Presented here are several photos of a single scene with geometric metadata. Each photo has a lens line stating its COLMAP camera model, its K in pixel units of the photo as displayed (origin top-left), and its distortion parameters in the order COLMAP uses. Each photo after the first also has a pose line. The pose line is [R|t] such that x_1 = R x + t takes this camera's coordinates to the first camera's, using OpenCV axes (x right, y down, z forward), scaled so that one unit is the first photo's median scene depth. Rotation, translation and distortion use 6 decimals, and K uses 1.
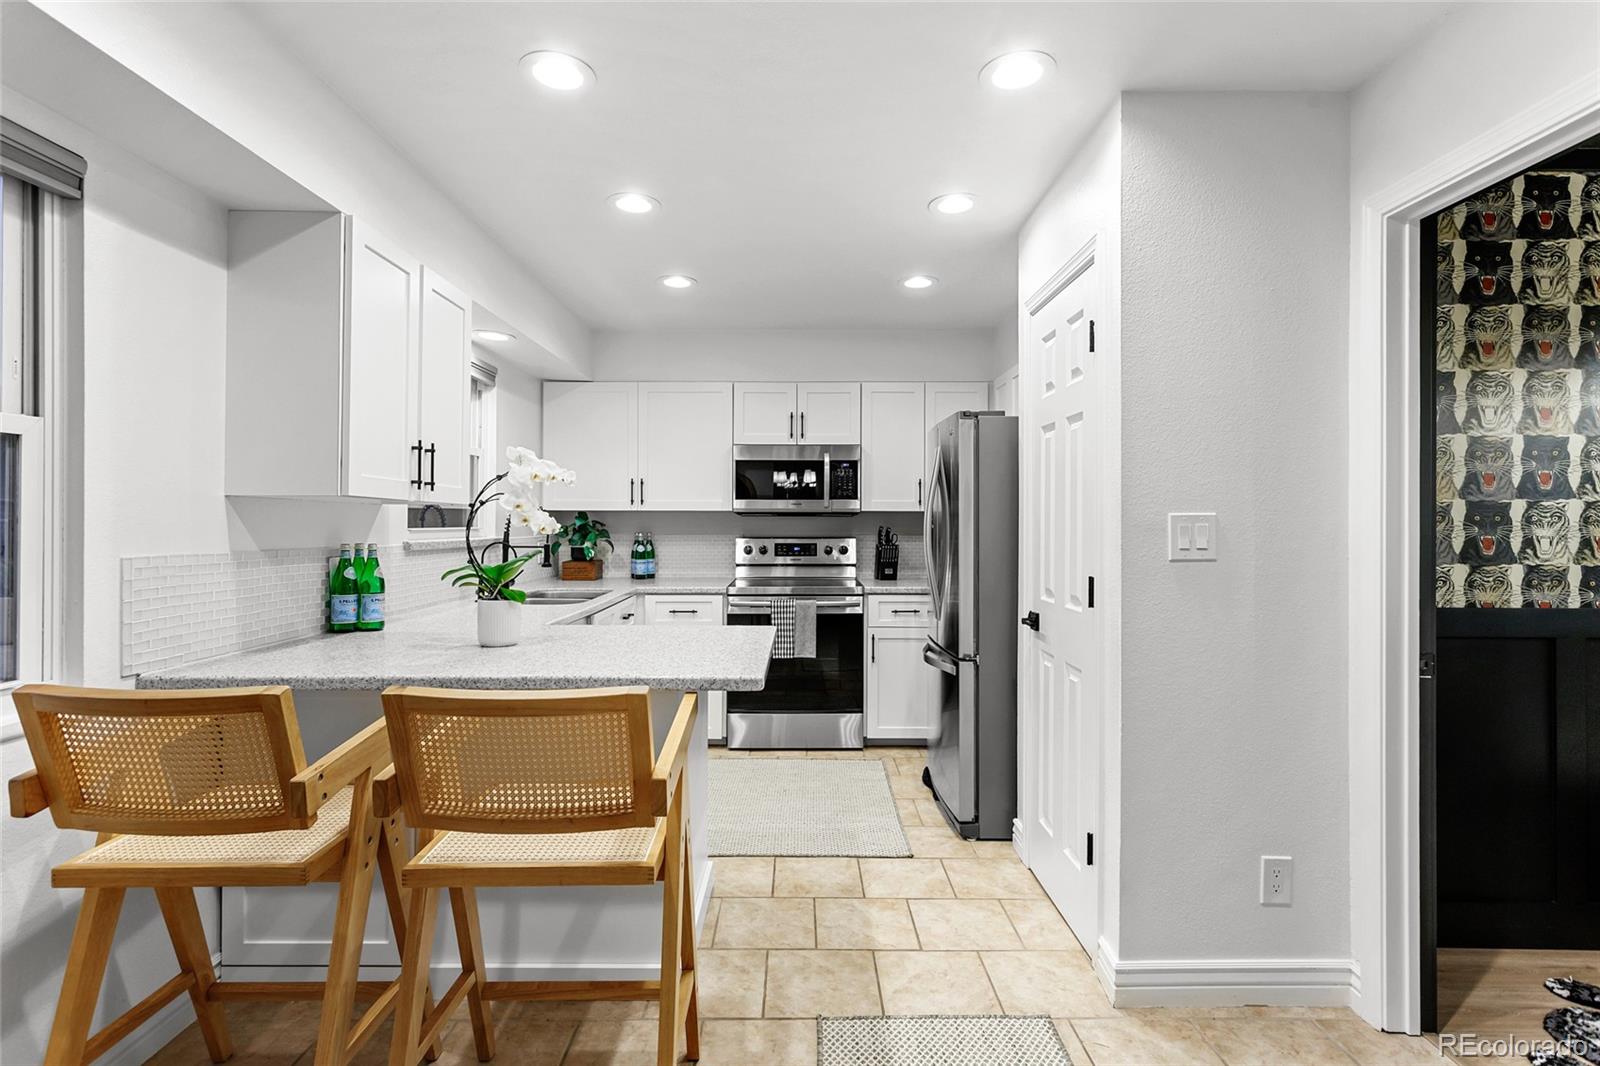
lens RADIAL K [[765.4, 0, 801.4], [0, 765.4, 519.5], [0, 0, 1]] dist [0.000734, 0.001367]
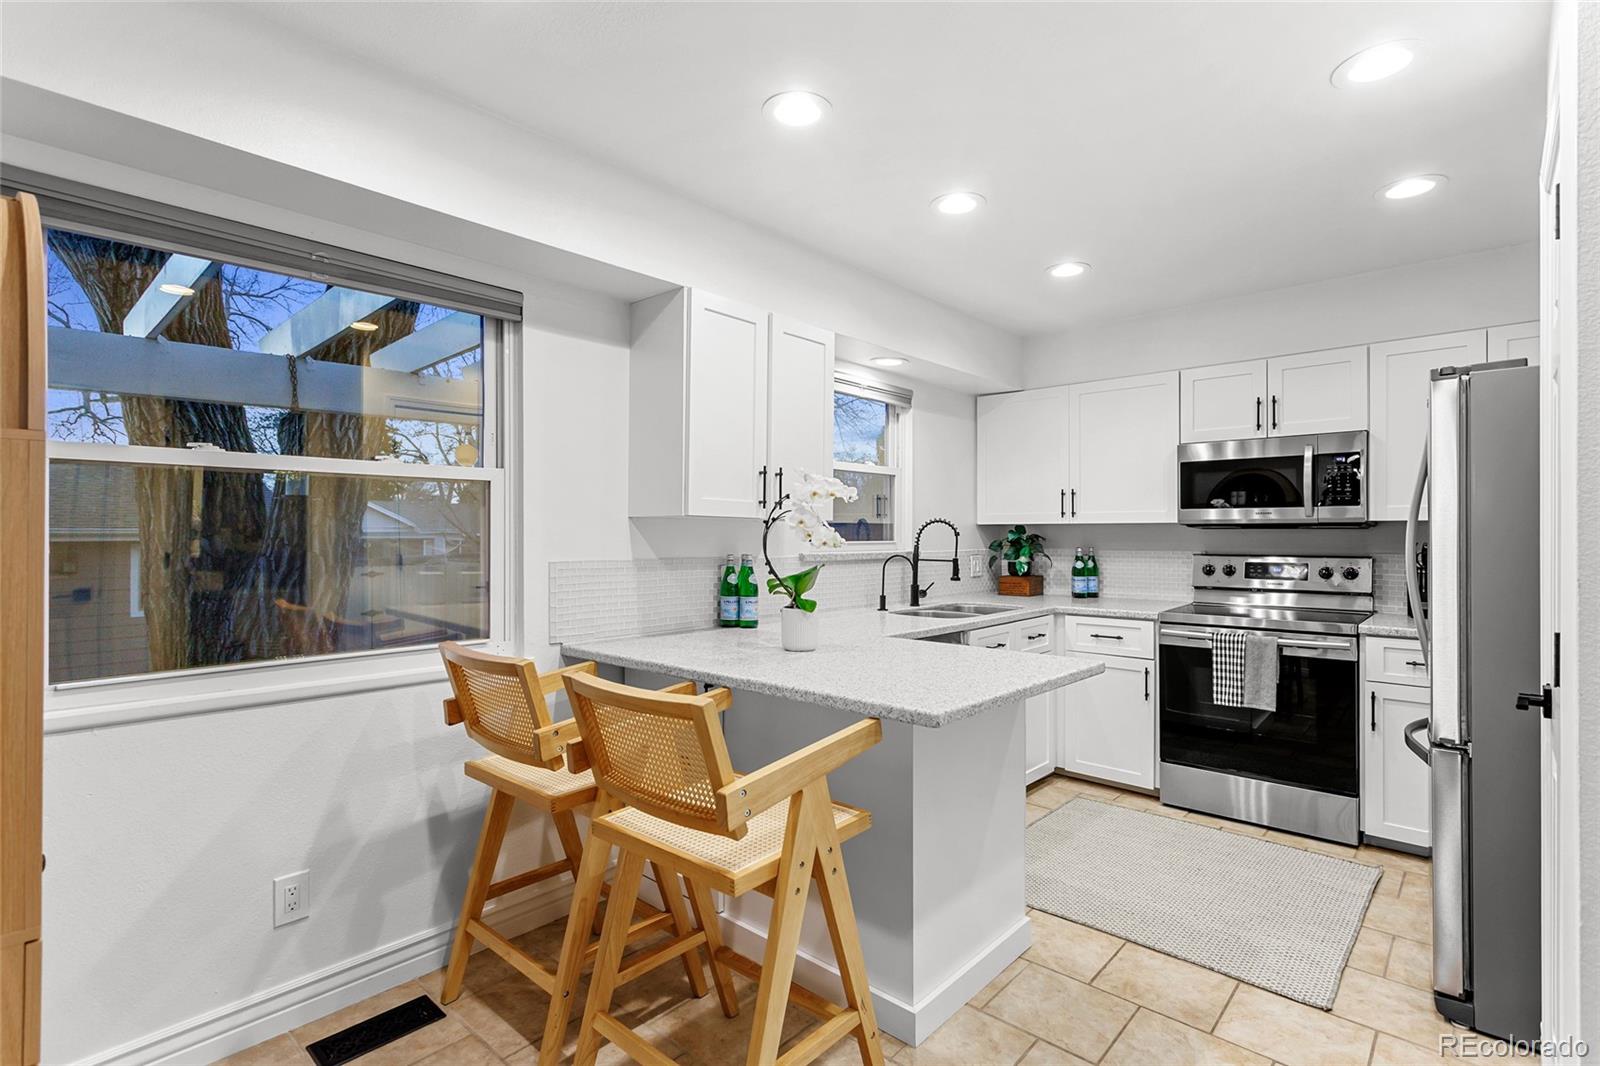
lens RADIAL K [[763.7, 0, 800.0], [0, 763.7, 533.0], [0, 0, 1]] dist [0.003810, 0.000395]
pose [[0.739078, -0.003105, -0.673613, 0.195562], [0.003404, 0.999994, -0.000875, -0.000662], [0.673611, -0.001646, 0.739084, 0.112304]]
